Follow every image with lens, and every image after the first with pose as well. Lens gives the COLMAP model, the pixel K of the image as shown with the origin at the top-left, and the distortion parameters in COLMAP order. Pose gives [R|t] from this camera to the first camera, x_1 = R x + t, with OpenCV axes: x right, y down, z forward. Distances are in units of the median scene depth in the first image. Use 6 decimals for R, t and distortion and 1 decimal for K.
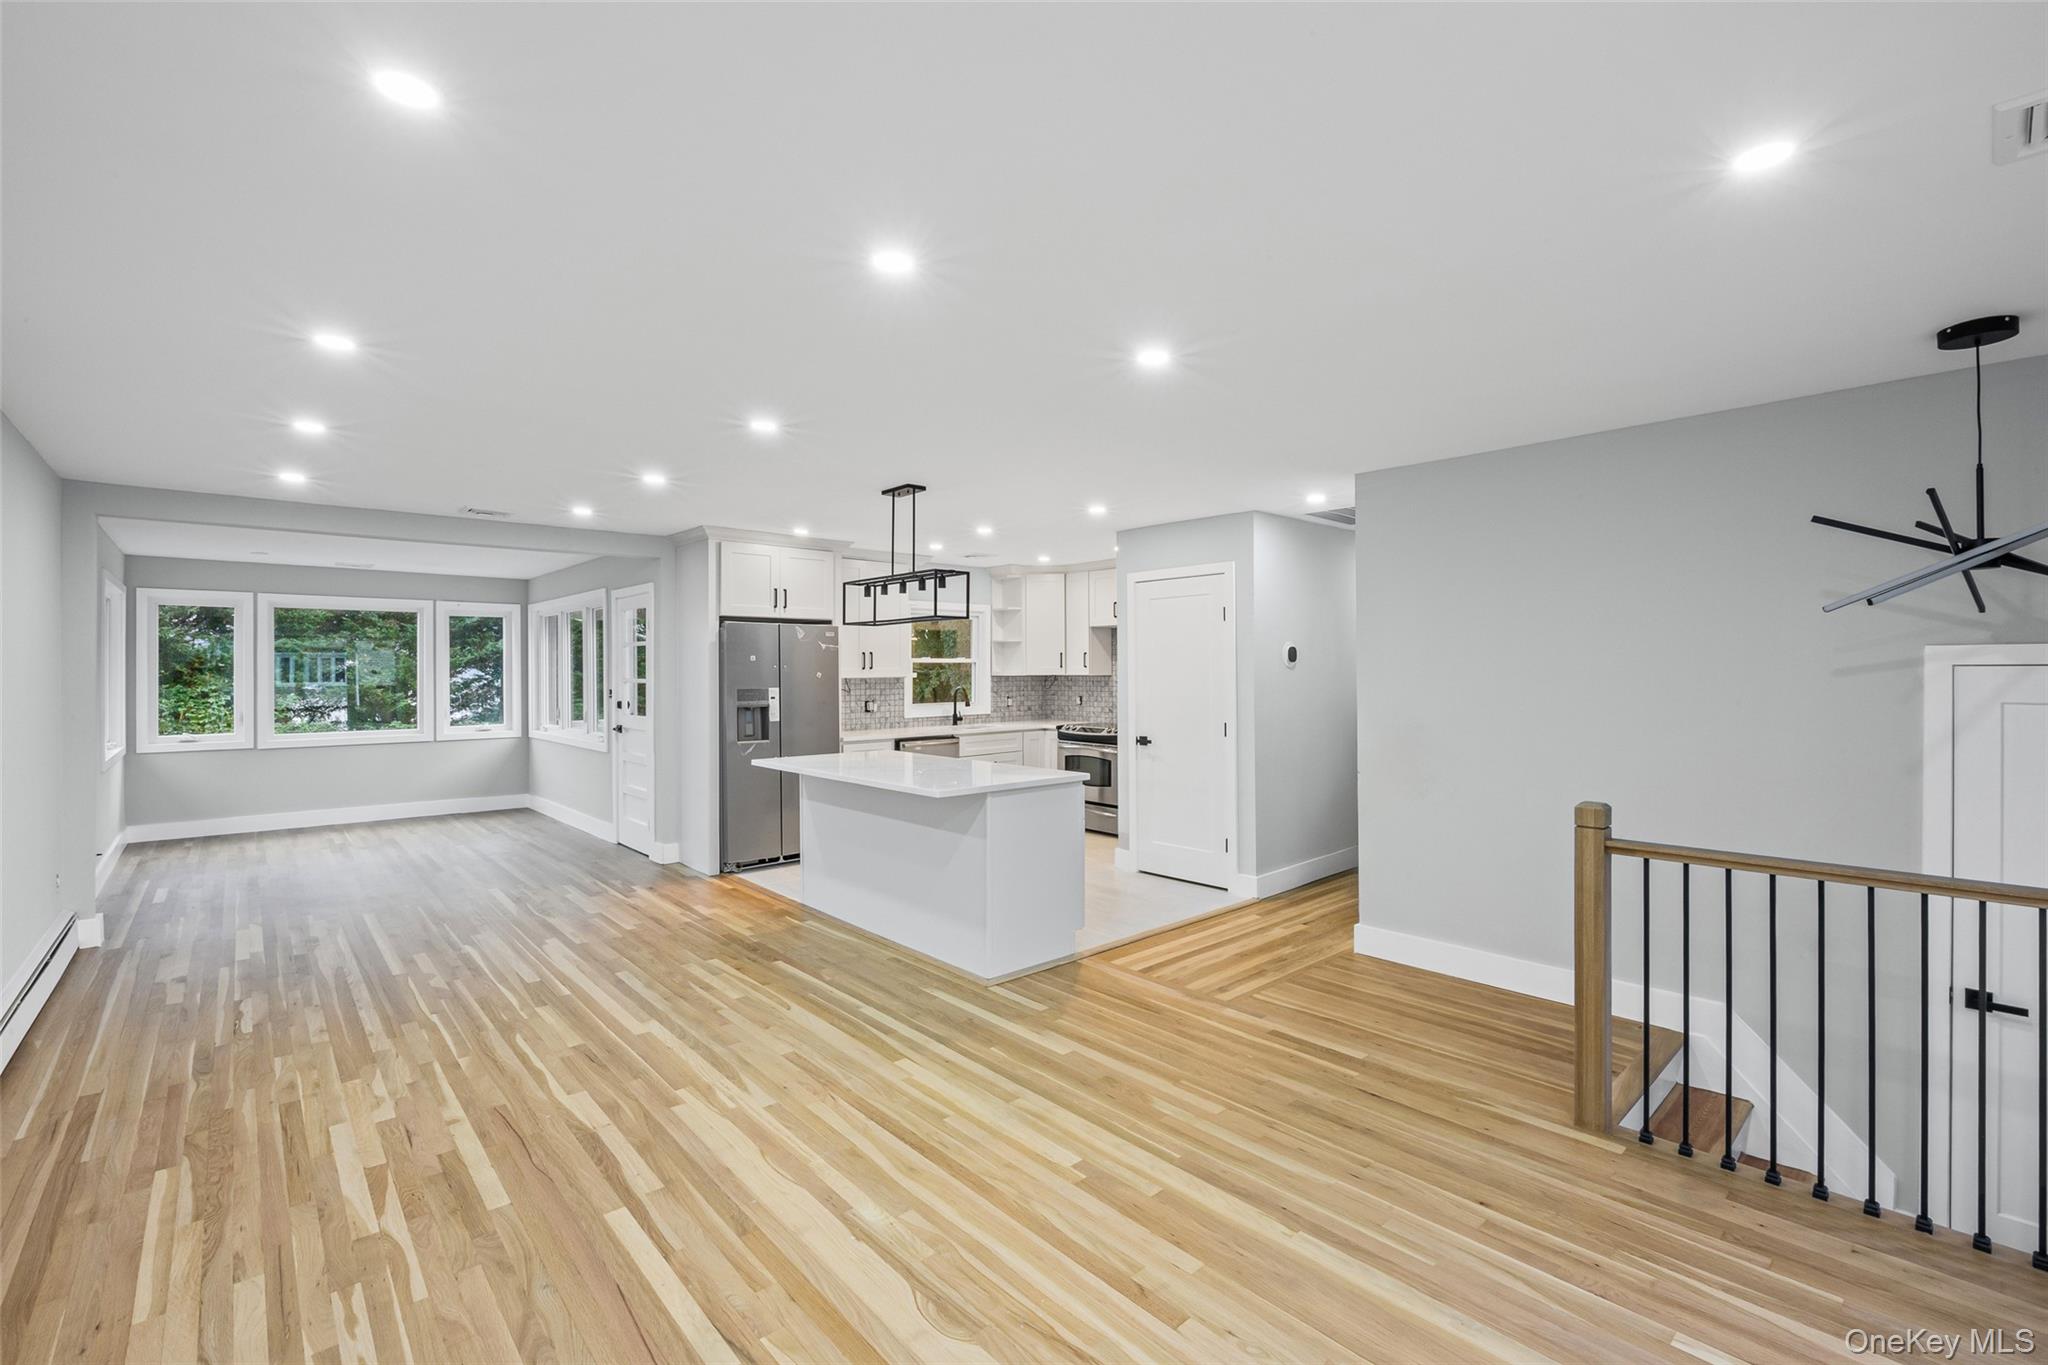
lens RADIAL K [[879.2, 0, 1020.1], [0, 879.2, 666.0], [0, 0, 1]] dist [-0.012207, 0.000092]
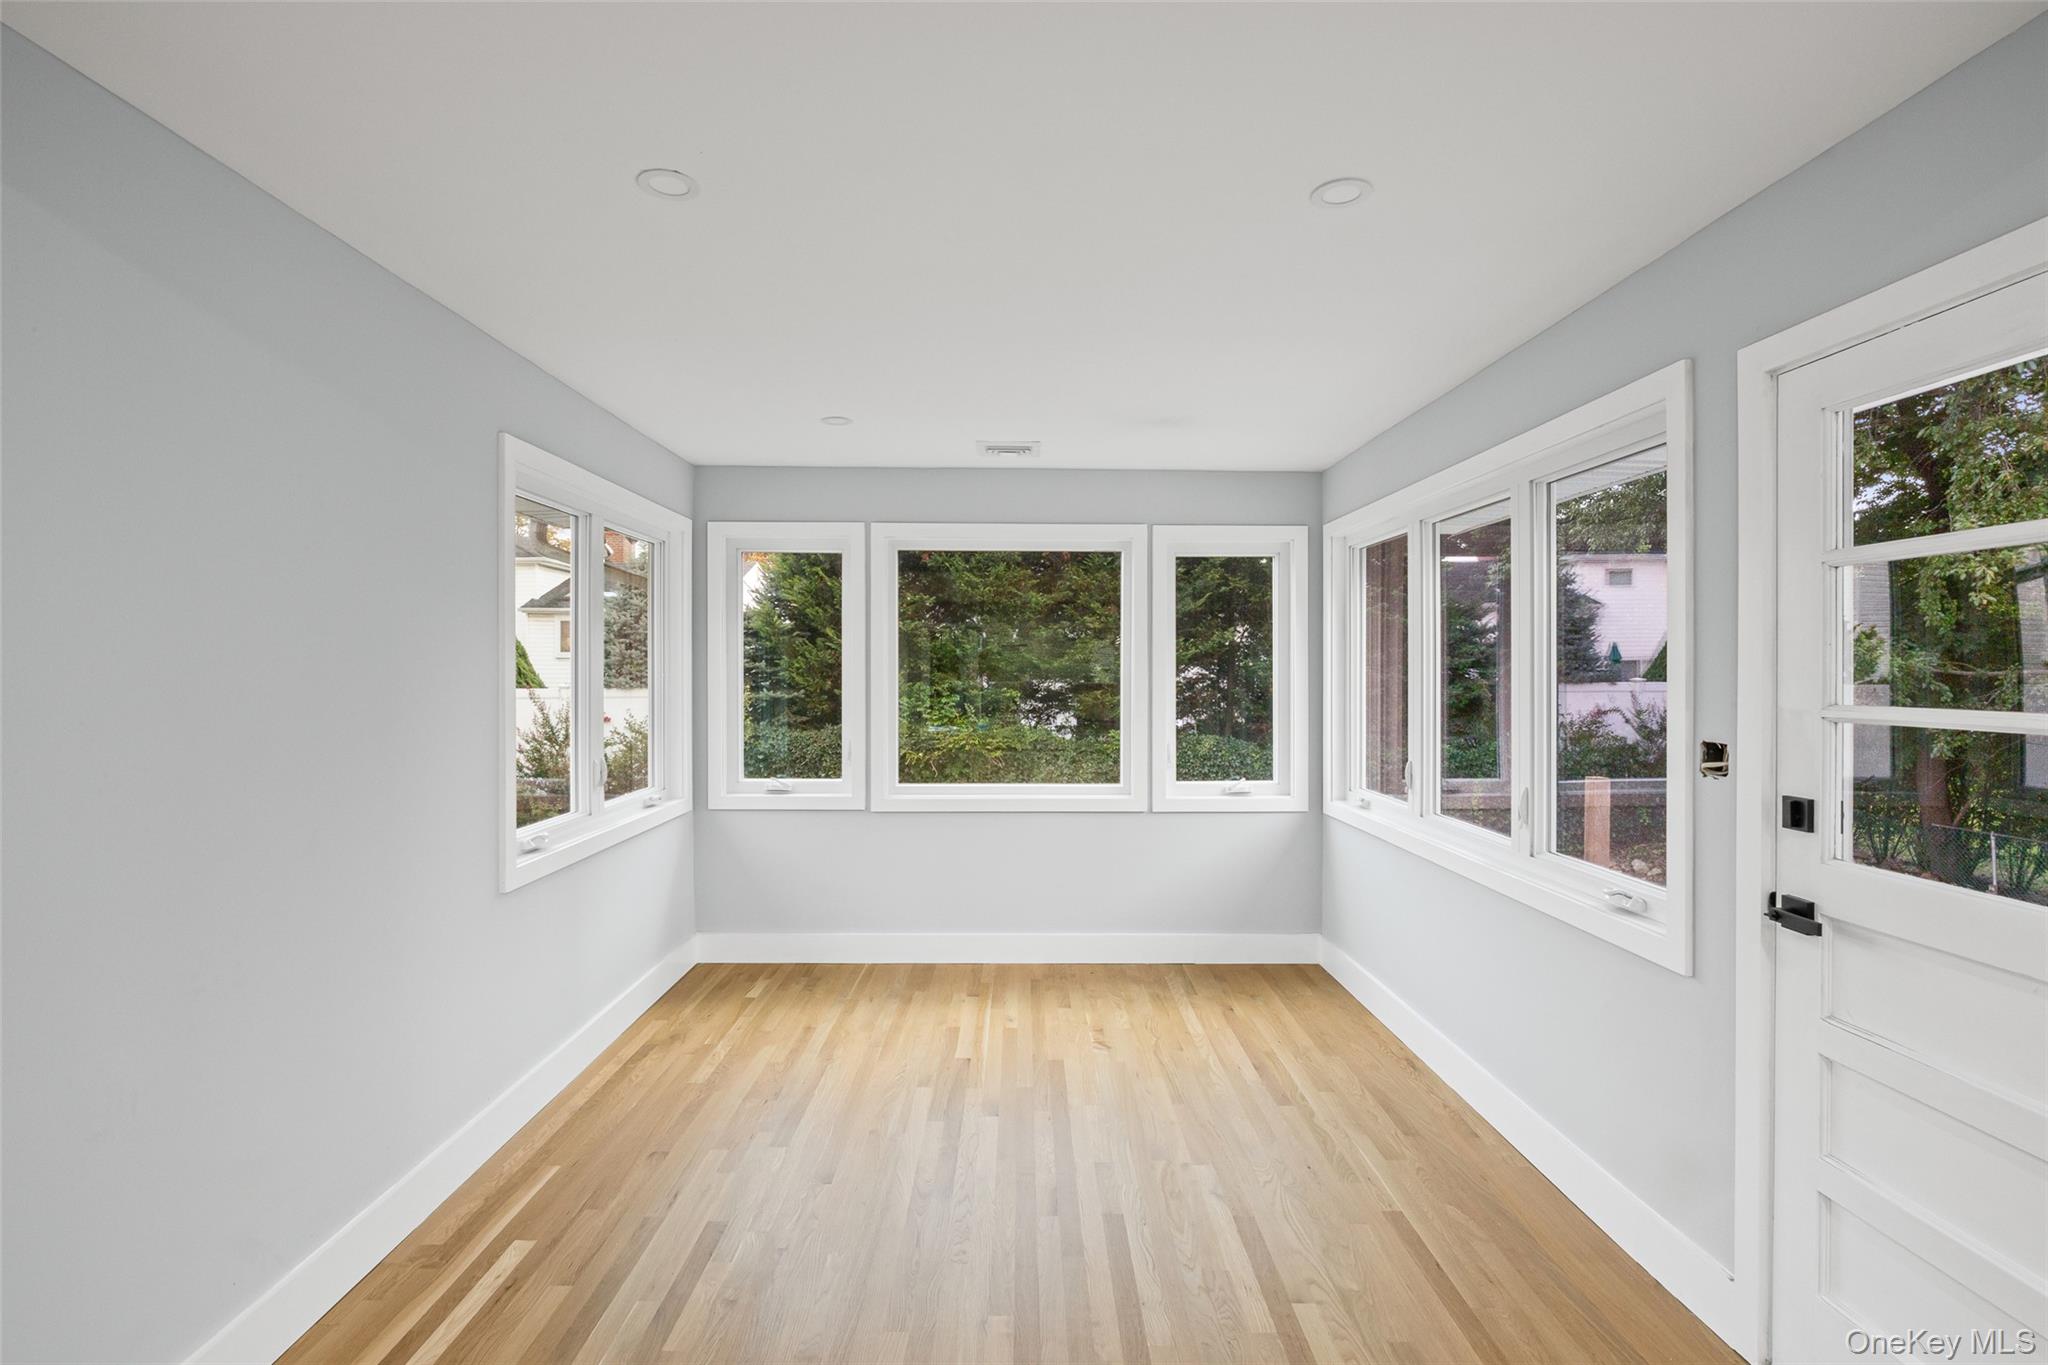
lens RADIAL K [[982.2, 0, 1024.0], [0, 982.2, 682.5], [0, 0, 1]] dist [0.001507, 0.000064]
pose [[0.747629, 0.013646, -0.663976, -0.430089], [-0.001372, 0.999818, 0.019003, 0.003891], [0.664115, -0.013296, 0.747512, 0.652976]]
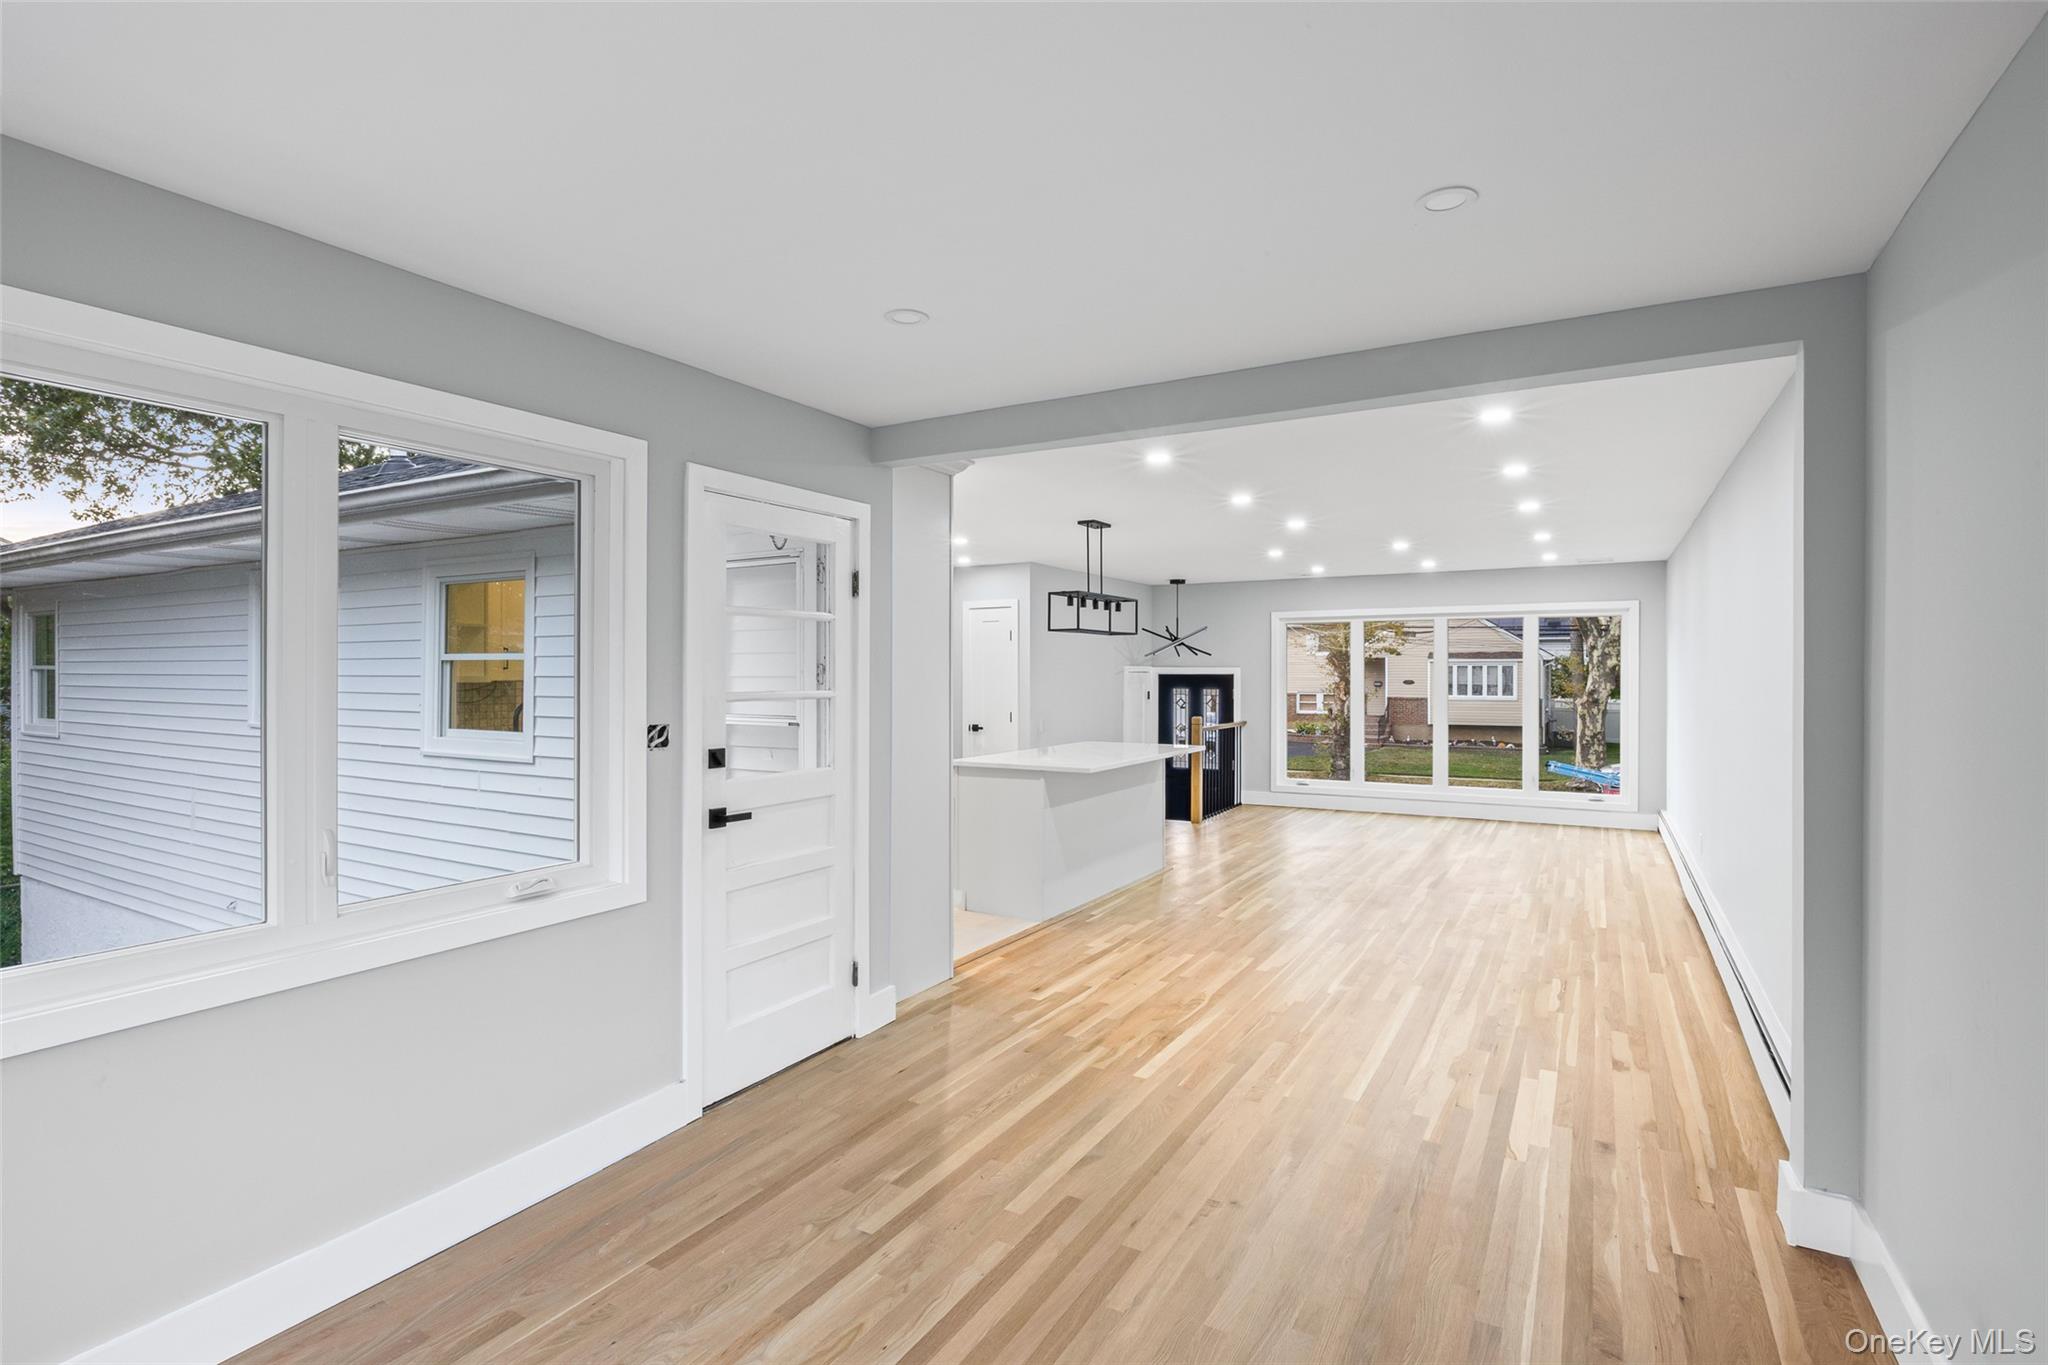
lens RADIAL K [[982.2, 0, 1024.0], [0, 982.2, 682.5], [0, 0, 1]] dist [0.001507, 0.000064]
pose [[-0.307231, -0.006889, 0.951610, -0.912383], [-0.002717, 0.999976, 0.006362, 0.006466], [-0.951631, -0.000631, -0.307242, 0.990009]]
